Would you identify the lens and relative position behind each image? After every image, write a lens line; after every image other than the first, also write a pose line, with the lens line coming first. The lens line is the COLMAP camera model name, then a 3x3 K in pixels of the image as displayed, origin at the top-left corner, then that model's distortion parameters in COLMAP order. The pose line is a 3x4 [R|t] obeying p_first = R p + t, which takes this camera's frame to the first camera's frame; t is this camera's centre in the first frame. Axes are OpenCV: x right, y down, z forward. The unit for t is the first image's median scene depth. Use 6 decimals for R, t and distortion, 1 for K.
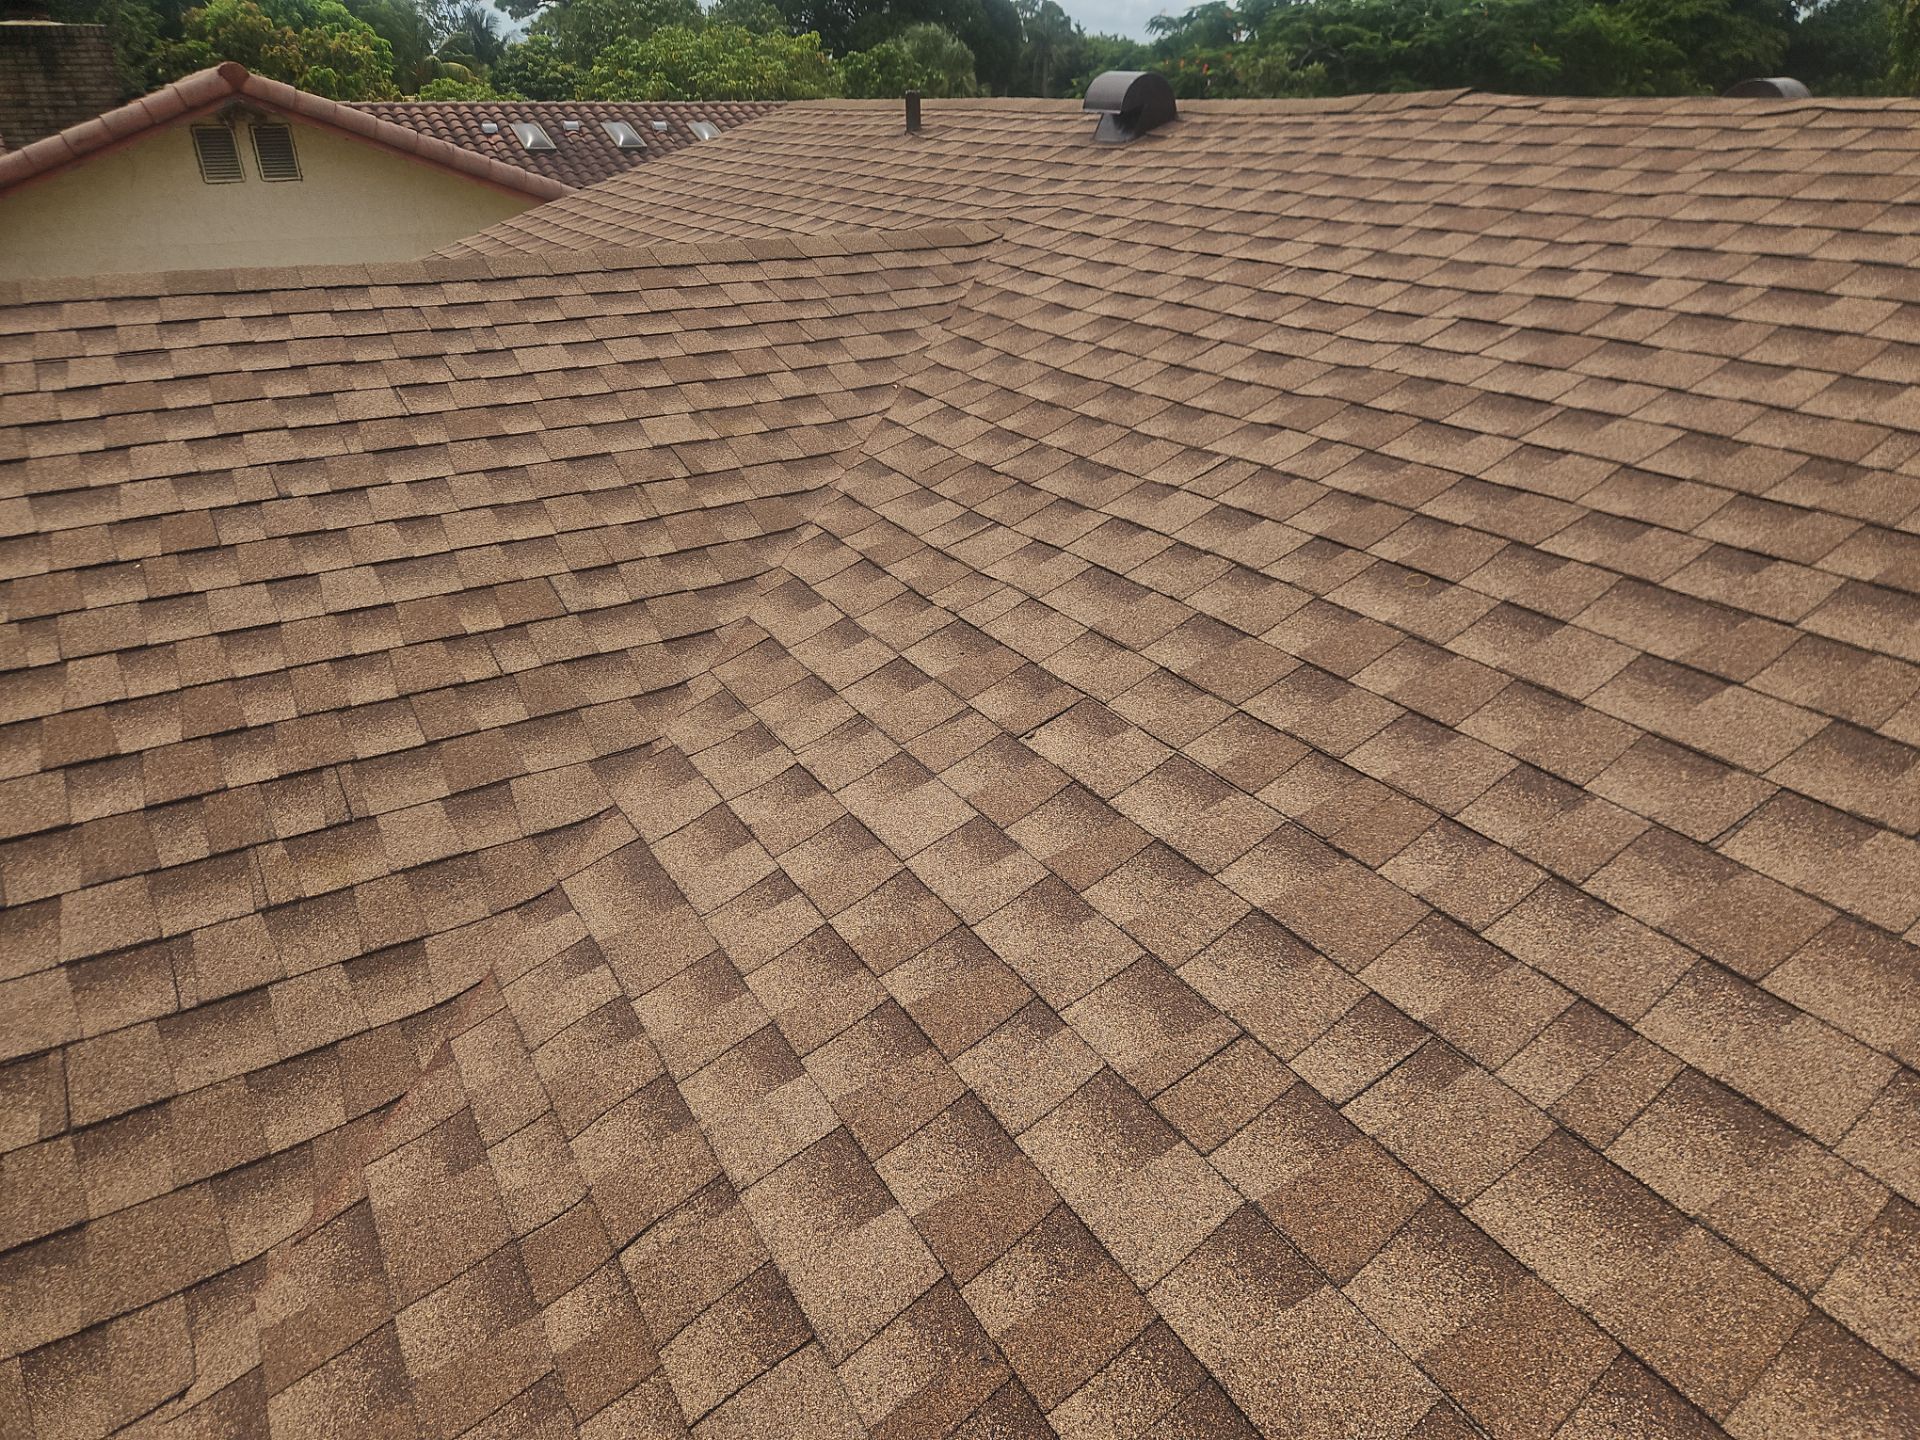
lens RADIAL K [[1277.2, 0, 970.3], [0, 1277.2, 676.0], [0, 0, 1]] dist [0.051913, -0.047689]
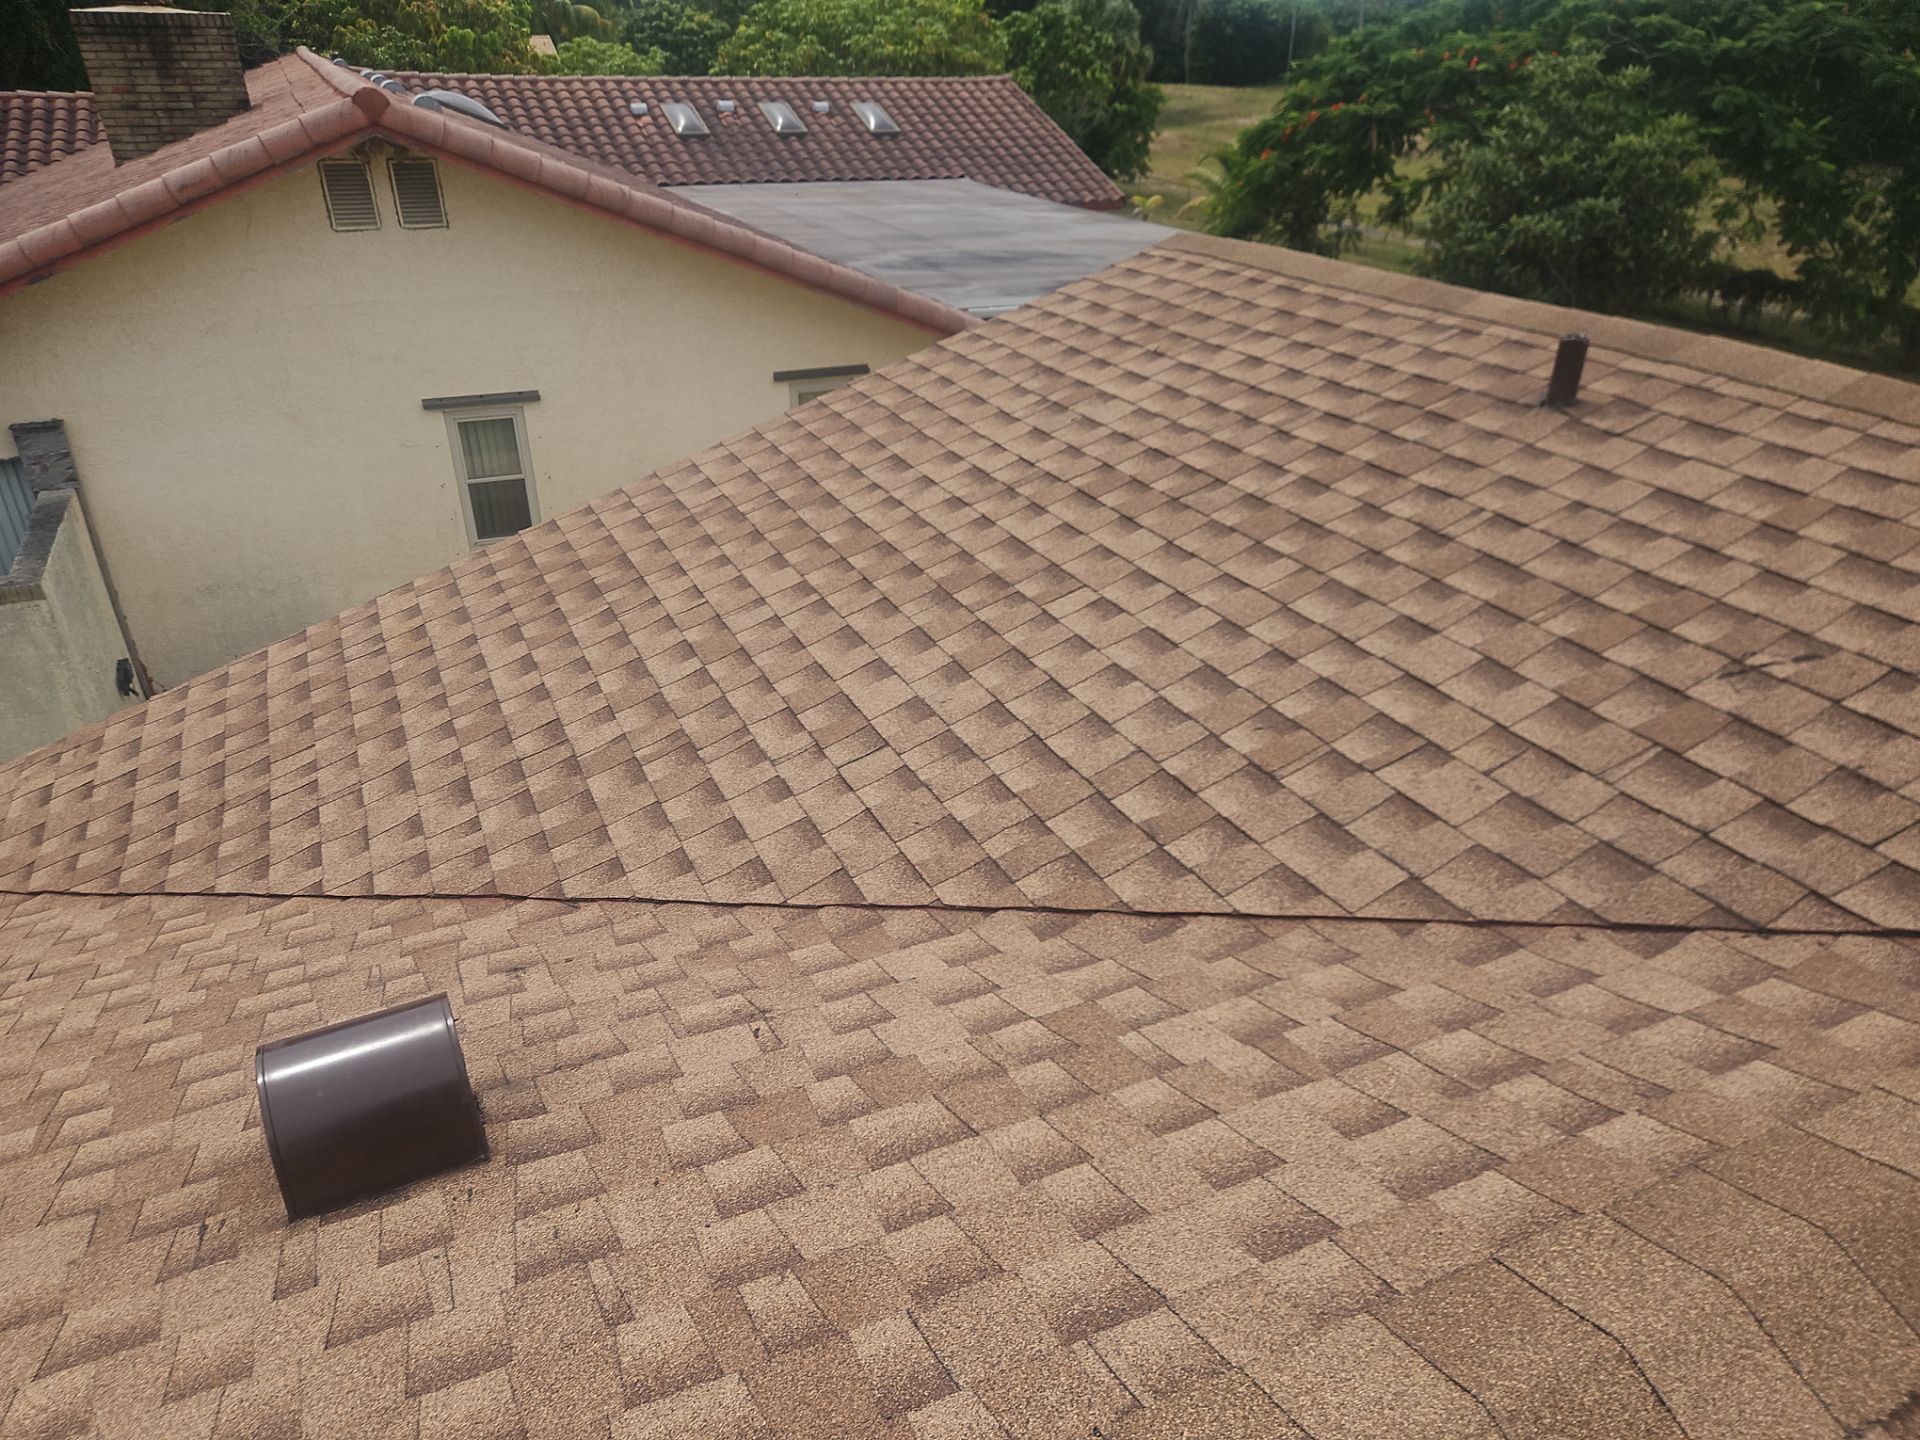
lens RADIAL K [[1277.2, 0, 970.3], [0, 1277.2, 676.0], [0, 0, 1]] dist [0.051913, -0.047689]
pose [[0.996364, 0.049593, -0.069277, -0.055287], [-0.046842, 0.998069, 0.040795, -0.071671], [0.071166, -0.037401, 0.996763, 0.093862]]
